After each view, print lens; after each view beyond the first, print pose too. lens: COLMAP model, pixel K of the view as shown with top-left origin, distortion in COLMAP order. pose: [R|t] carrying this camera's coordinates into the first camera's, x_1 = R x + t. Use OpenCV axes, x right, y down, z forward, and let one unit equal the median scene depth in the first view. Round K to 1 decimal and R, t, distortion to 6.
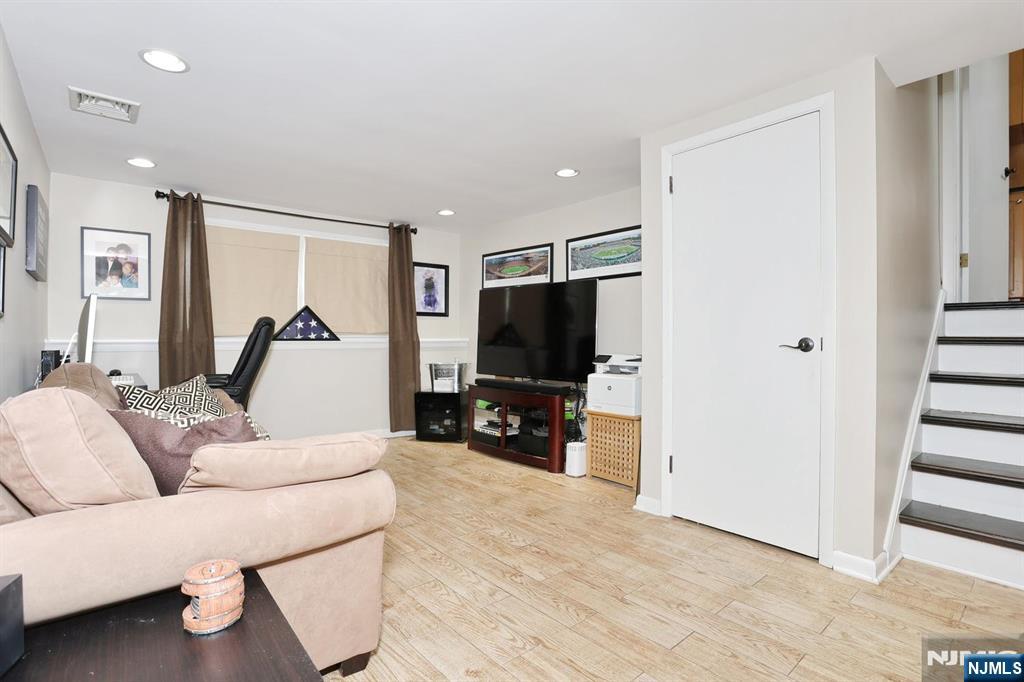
lens RADIAL K [[498.5, 0, 507.7], [0, 498.5, 339.7], [0, 0, 1]] dist [-0.072097, 0.026626]
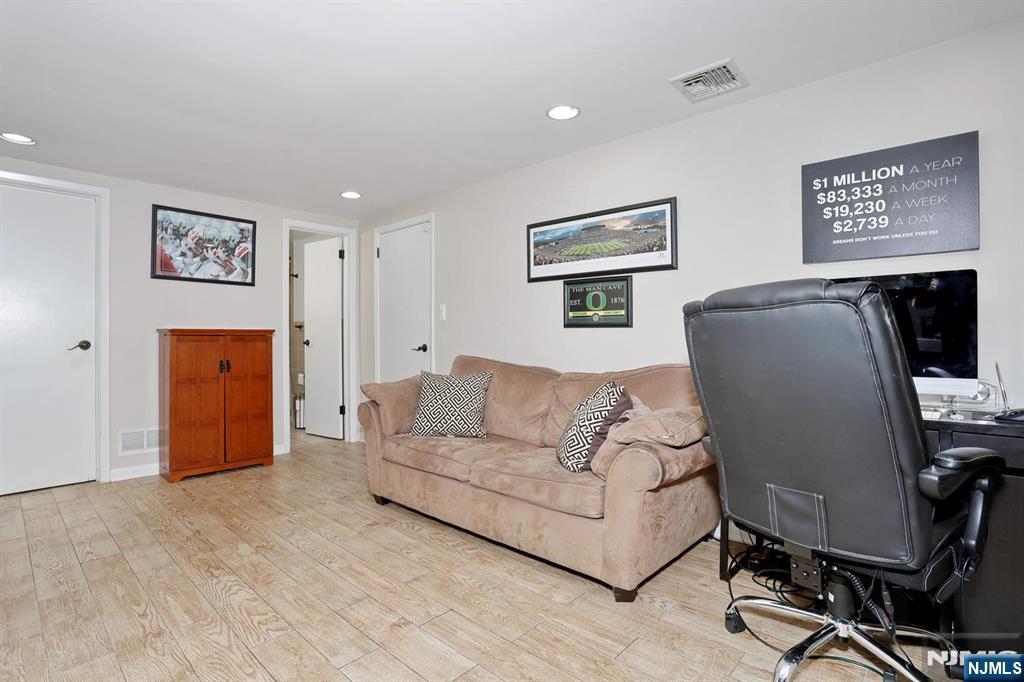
lens RADIAL K [[498.5, 0, 507.7], [0, 498.5, 339.7], [0, 0, 1]] dist [-0.072097, 0.026626]
pose [[-0.993165, 0.004149, -0.116646, -0.381971], [0.003200, 0.999960, 0.008319, -0.010736], [0.116676, 0.007888, -0.993139, 1.972974]]
